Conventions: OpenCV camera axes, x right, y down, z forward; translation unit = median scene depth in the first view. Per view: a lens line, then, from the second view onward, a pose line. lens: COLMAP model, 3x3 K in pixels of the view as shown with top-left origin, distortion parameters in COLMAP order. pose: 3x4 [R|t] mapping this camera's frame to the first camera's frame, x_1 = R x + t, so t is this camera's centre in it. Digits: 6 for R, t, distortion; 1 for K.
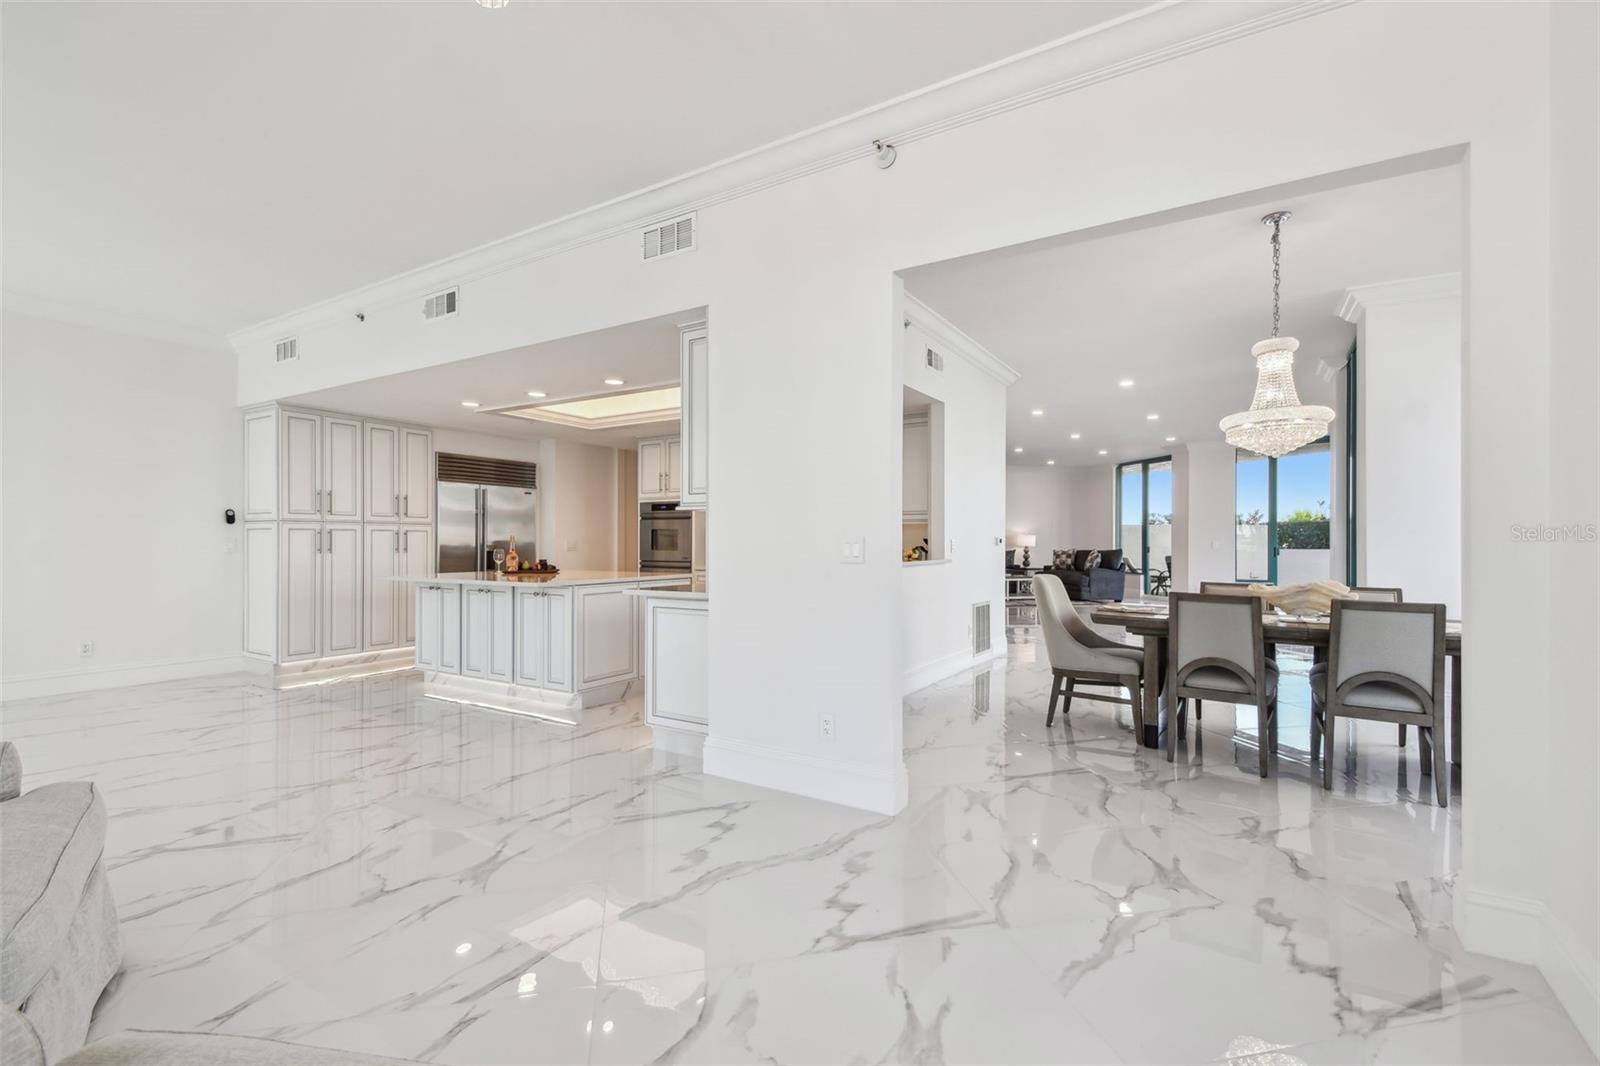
lens RADIAL K [[712.7, 0, 807.6], [0, 712.7, 539.8], [0, 0, 1]] dist [0.014729, 0.002284]
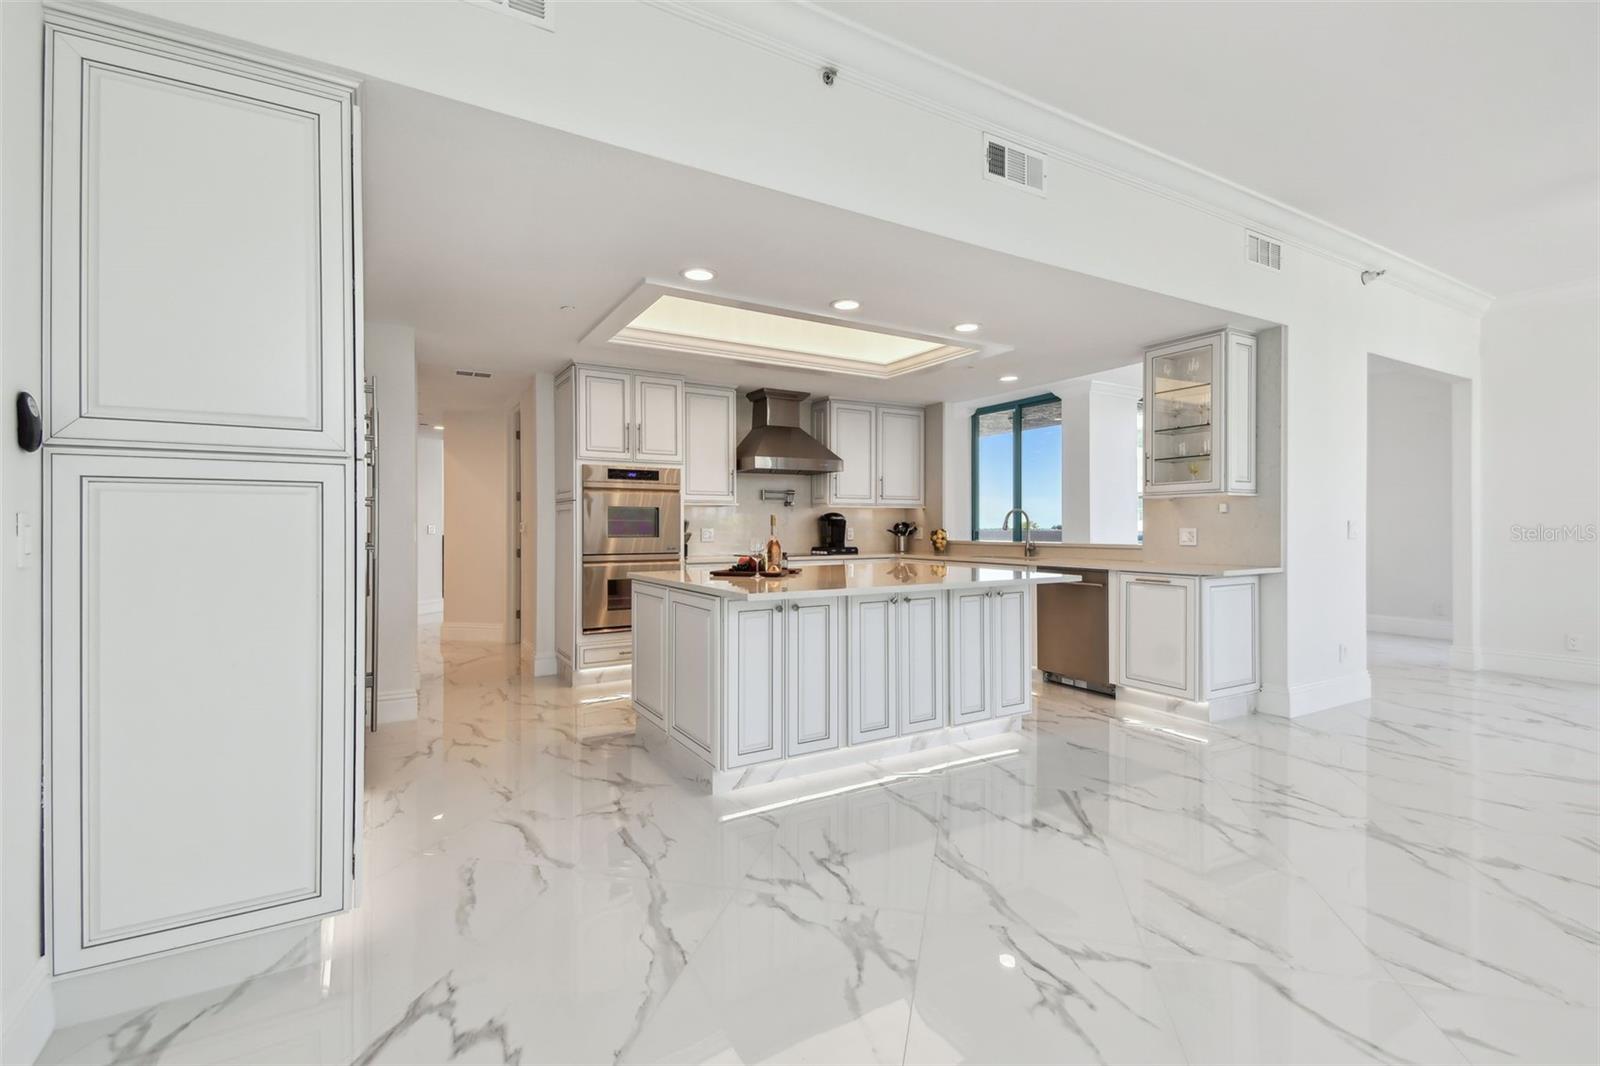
lens RADIAL K [[712.7, 0, 803.4], [0, 712.7, 526.6], [0, 0, 1]] dist [0.014729, 0.002284]
pose [[0.456313, -0.004367, 0.889809, -0.748900], [-0.000566, 0.999986, 0.005198, 0.000605], [-0.889819, -0.002876, 0.456304, 0.551322]]
